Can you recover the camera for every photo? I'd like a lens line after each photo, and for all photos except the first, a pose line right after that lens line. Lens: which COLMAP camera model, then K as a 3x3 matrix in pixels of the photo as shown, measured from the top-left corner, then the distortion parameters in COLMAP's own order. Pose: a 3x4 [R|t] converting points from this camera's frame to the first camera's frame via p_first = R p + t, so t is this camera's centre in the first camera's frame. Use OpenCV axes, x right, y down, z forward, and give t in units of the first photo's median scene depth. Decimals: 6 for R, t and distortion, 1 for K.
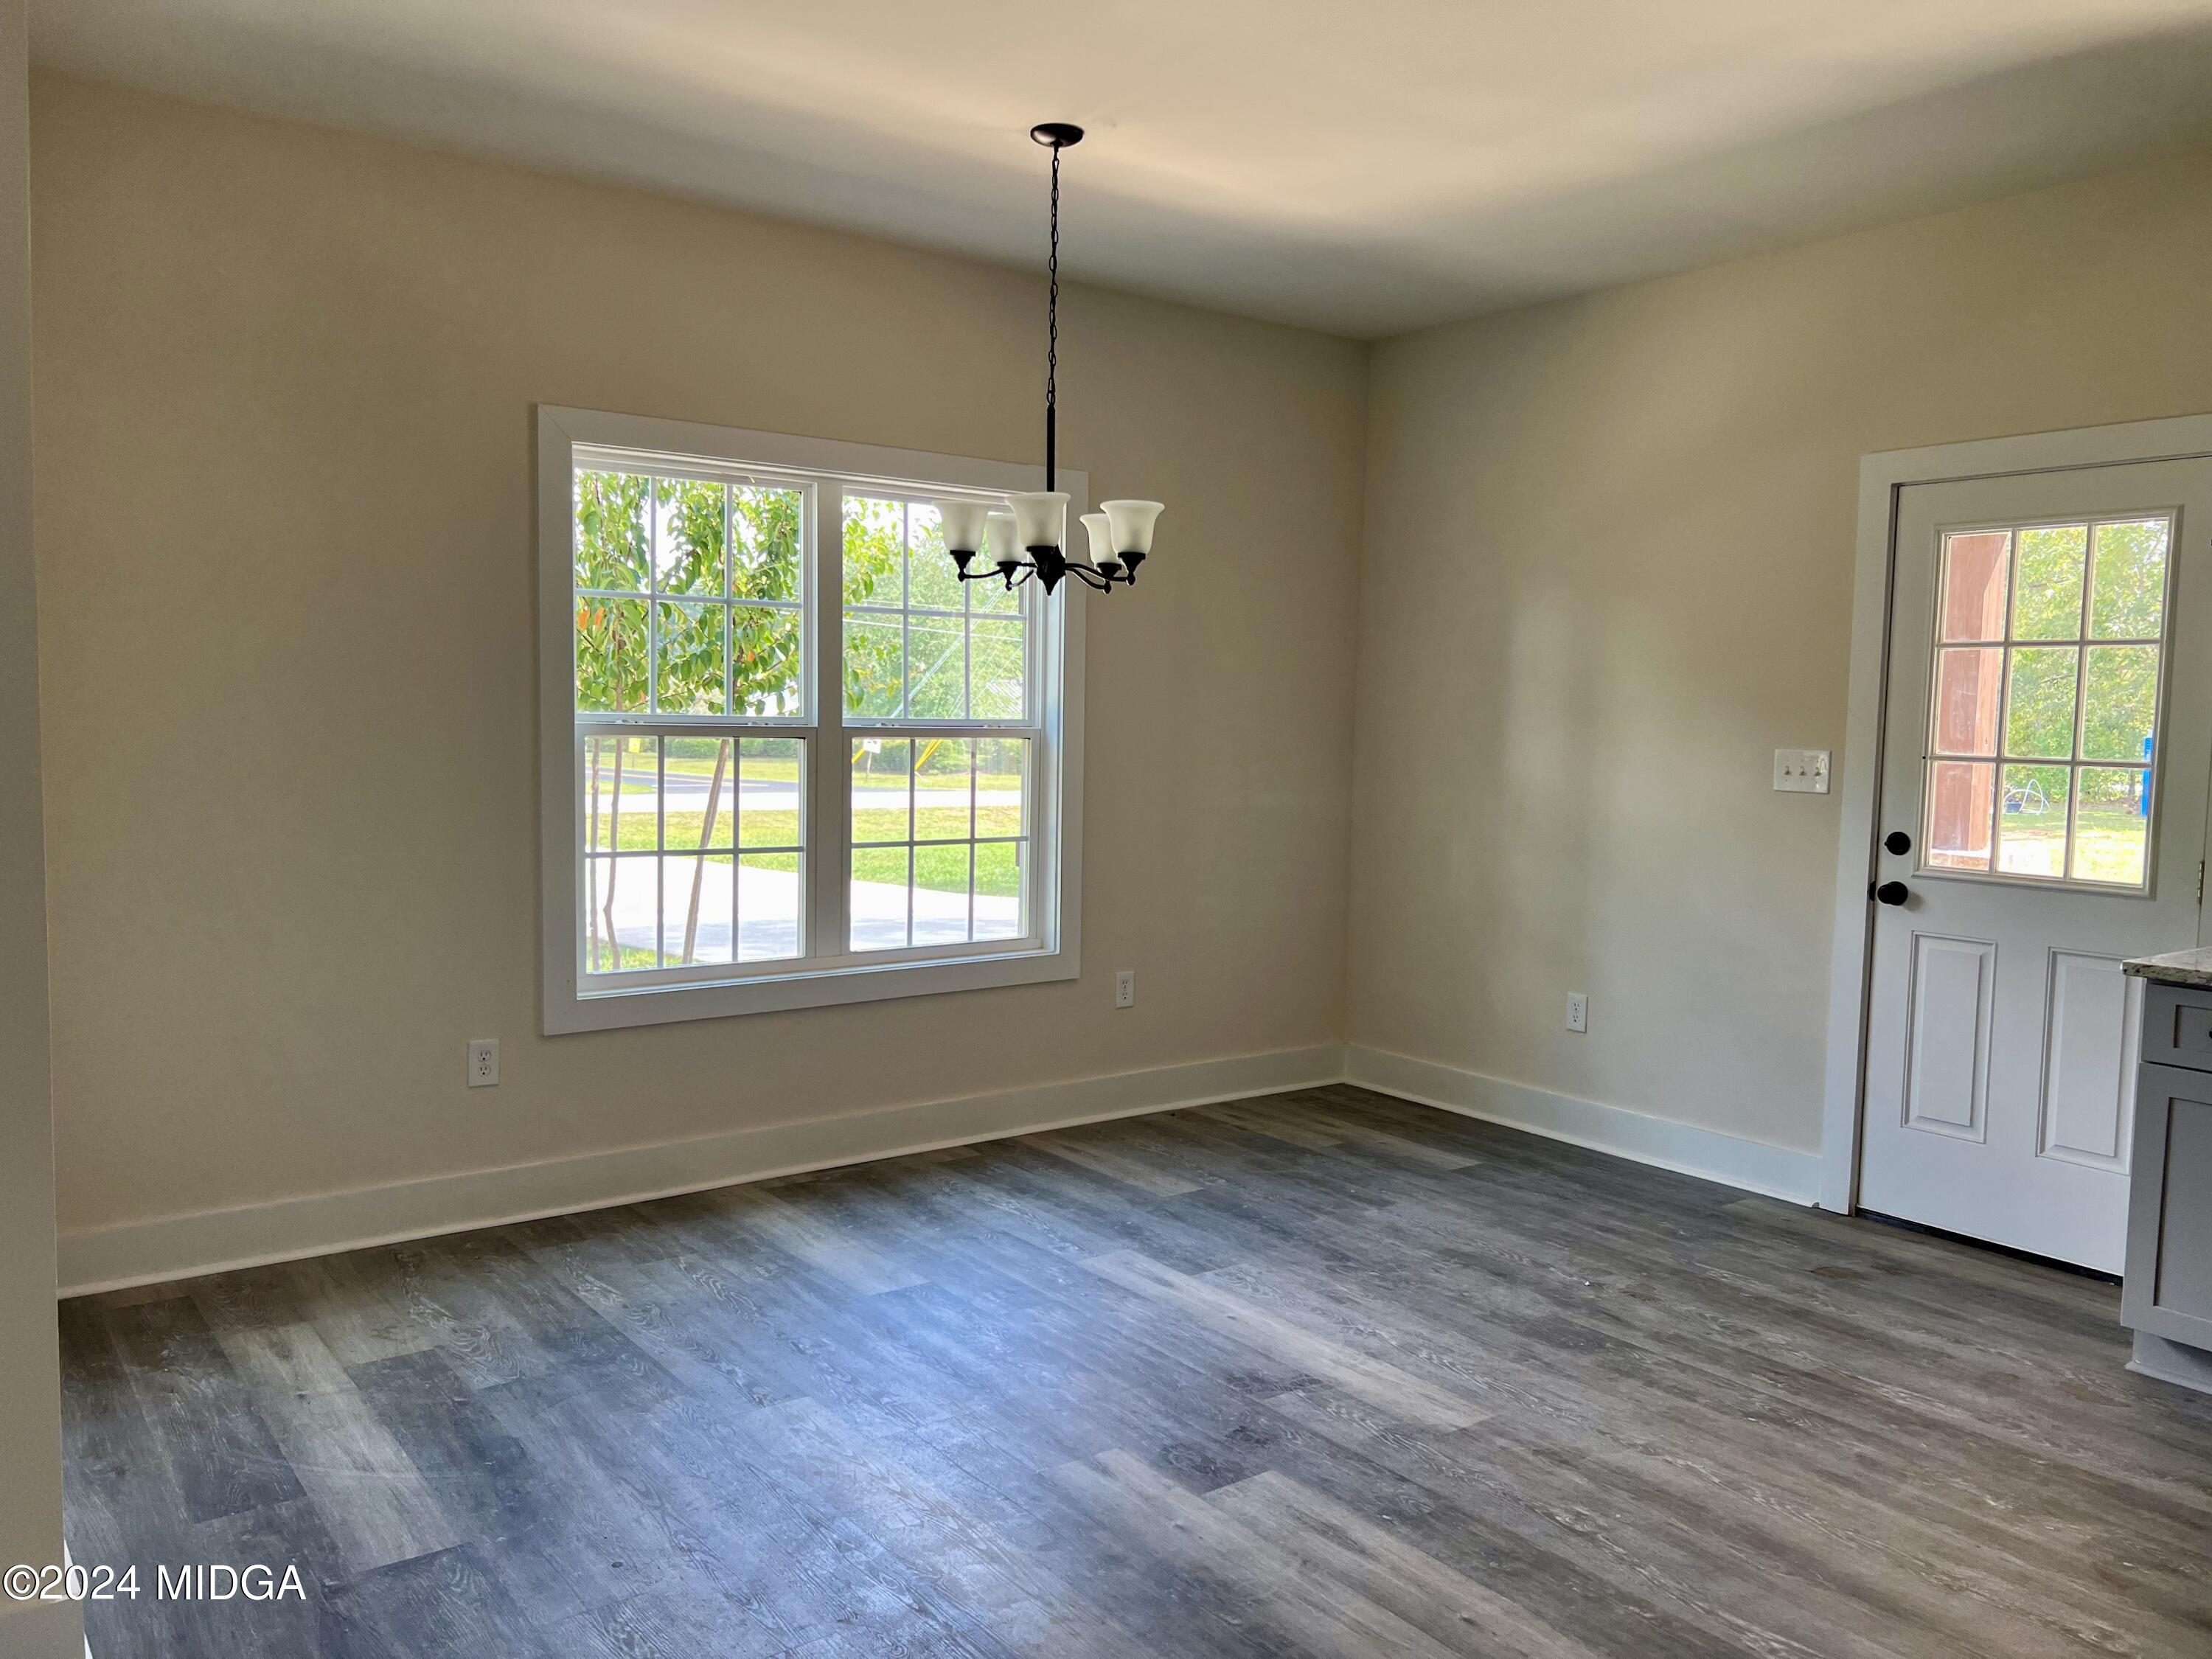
lens RADIAL K [[1652.6, 0, 1106.3], [0, 1652.6, 849.6], [0, 0, 1]] dist [0.022094, -0.010247]
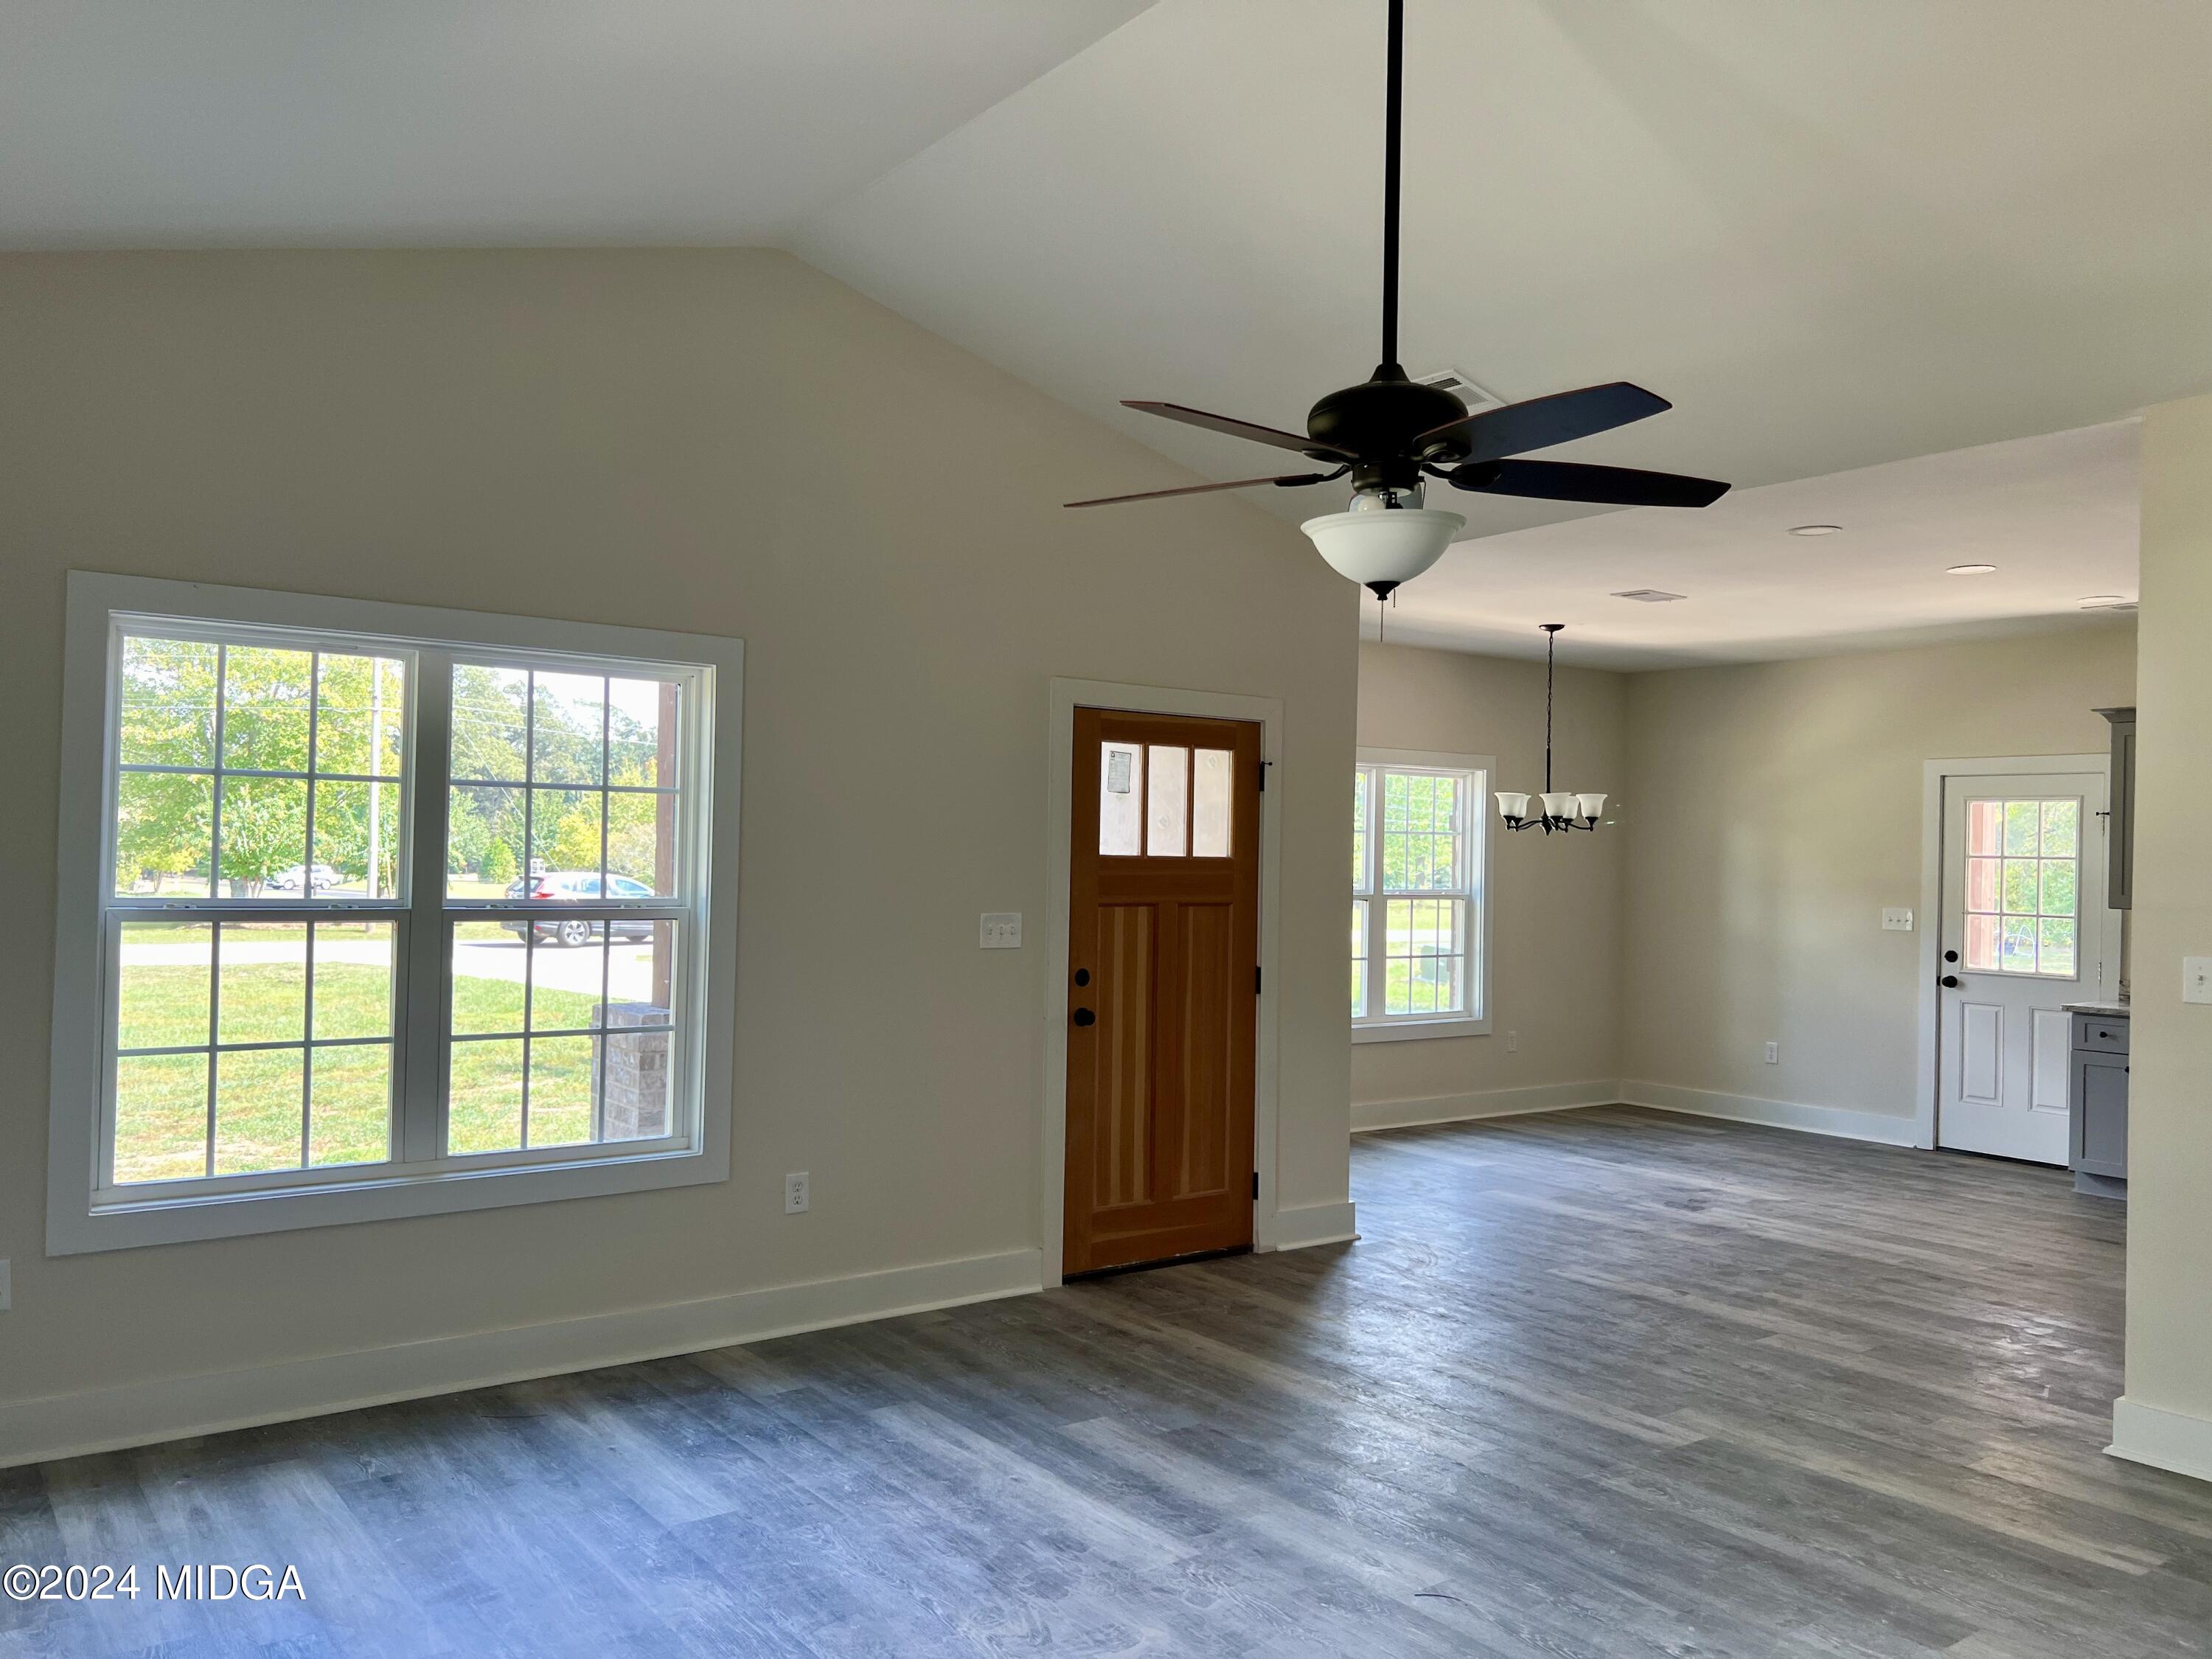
lens RADIAL K [[1652.6, 0, 1106.3], [0, 1652.6, 849.6], [0, 0, 1]] dist [0.022094, -0.010247]
pose [[0.999821, -0.000368, -0.018936, -0.441286], [-0.001304, 0.996102, -0.088200, 0.041203], [0.018895, 0.088209, 0.995923, -0.888106]]
